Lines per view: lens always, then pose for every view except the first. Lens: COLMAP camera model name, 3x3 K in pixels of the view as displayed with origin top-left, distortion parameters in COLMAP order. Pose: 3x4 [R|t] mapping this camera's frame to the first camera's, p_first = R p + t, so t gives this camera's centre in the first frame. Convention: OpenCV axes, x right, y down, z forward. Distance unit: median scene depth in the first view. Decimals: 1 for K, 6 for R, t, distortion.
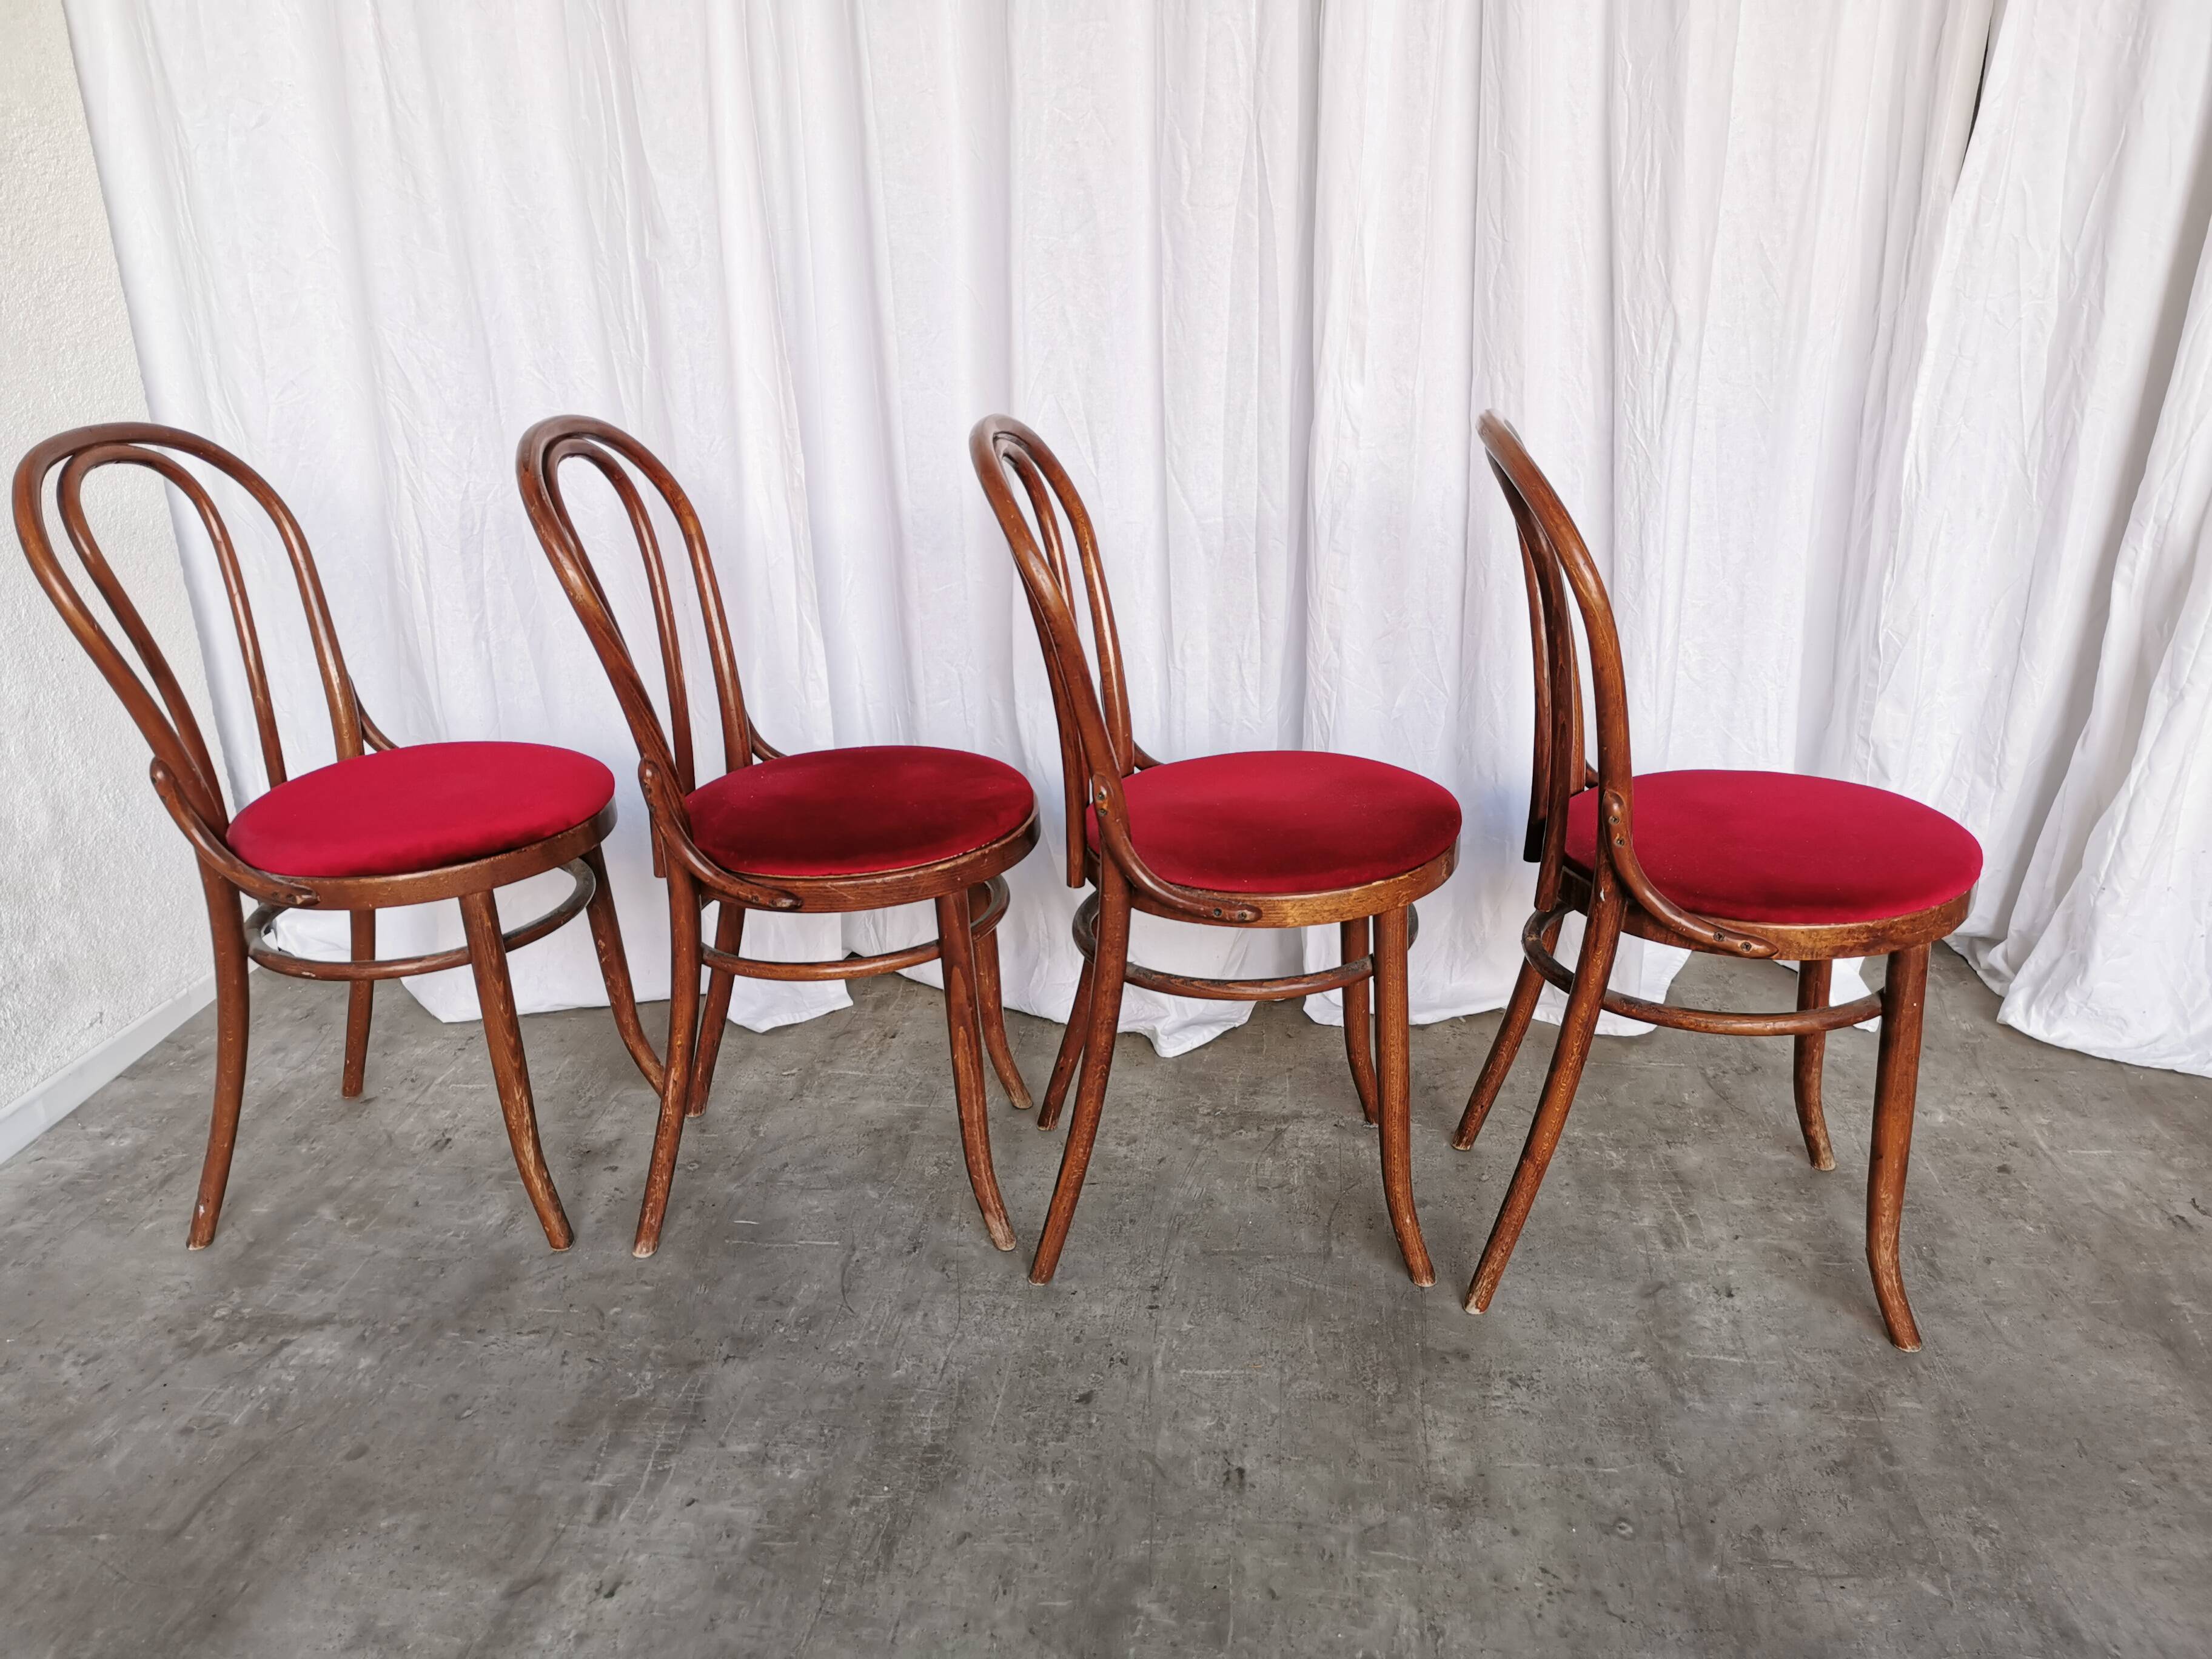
lens RADIAL K [[1712.1, 0, 1098.5], [0, 1712.1, 839.0], [0, 0, 1]] dist [0.047072, -0.054898]
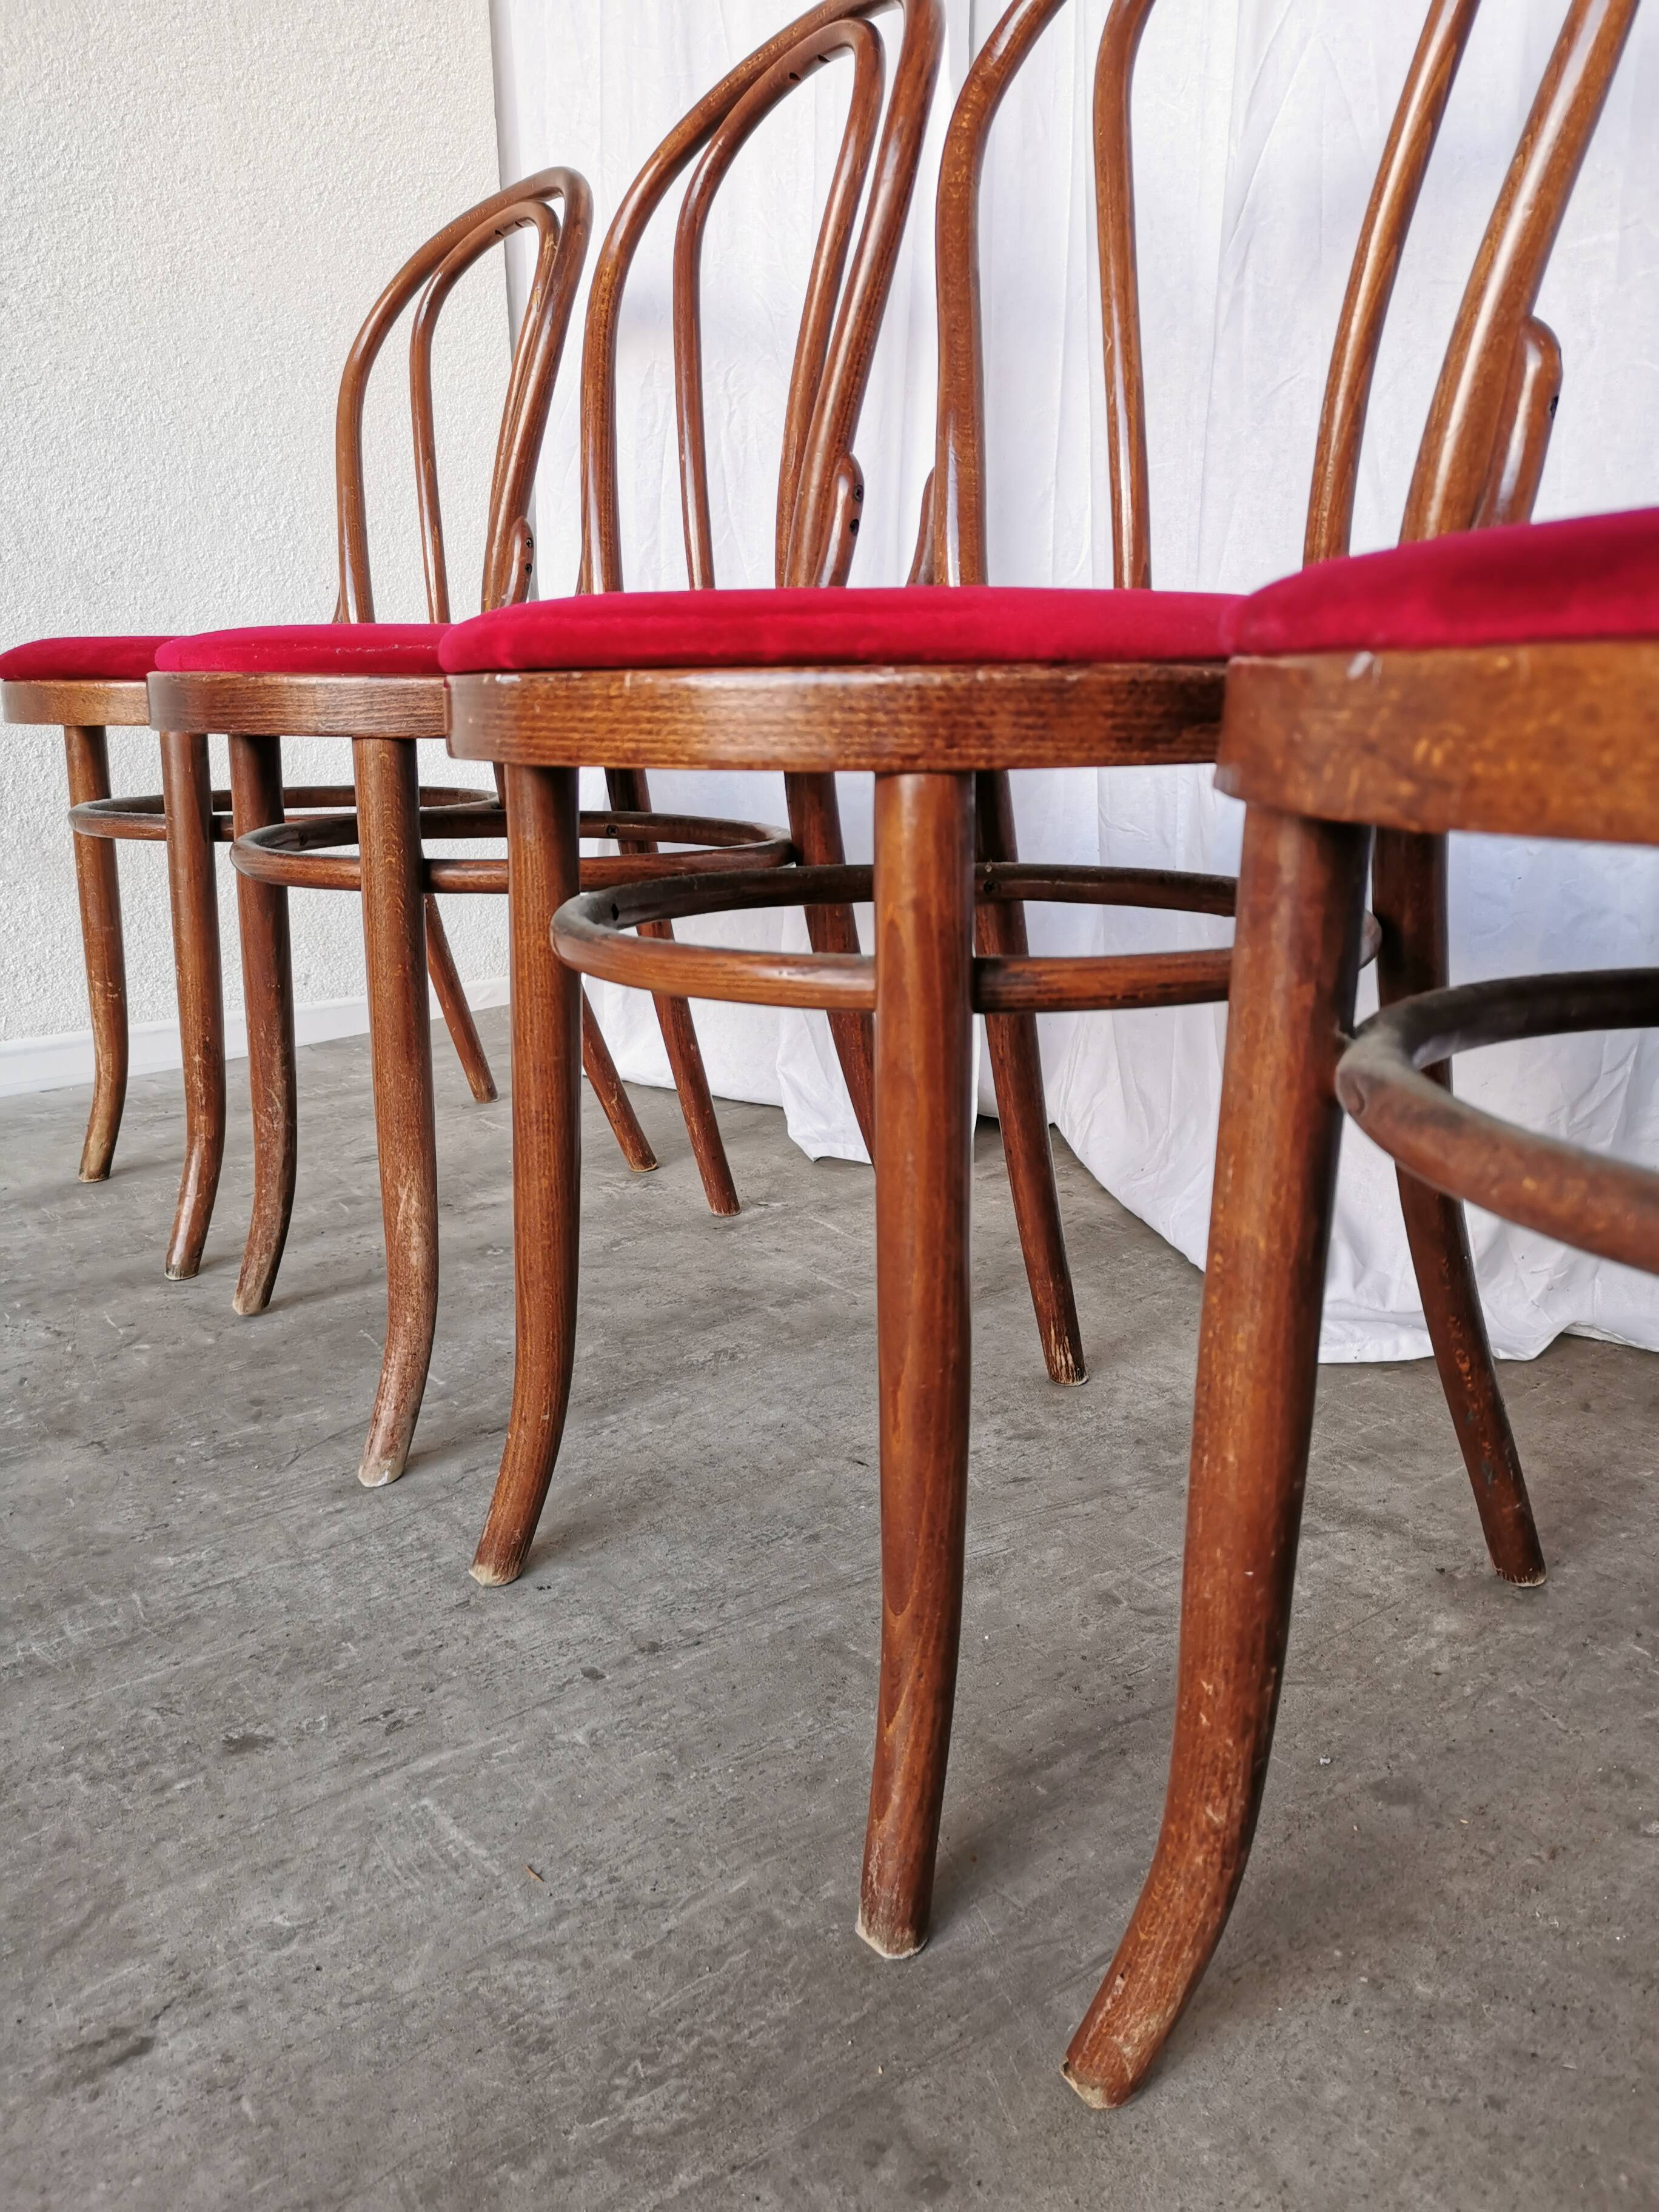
lens RADIAL K [[1715.4, 0, 825.6], [0, 1715.4, 1096.0], [0, 0, 1]] dist [0.045986, -0.059213]
pose [[0.684439, 0.185874, -0.704978, 0.364572], [-0.245038, 0.969352, 0.017681, 0.099733], [0.686659, 0.160645, 0.709008, 0.686563]]
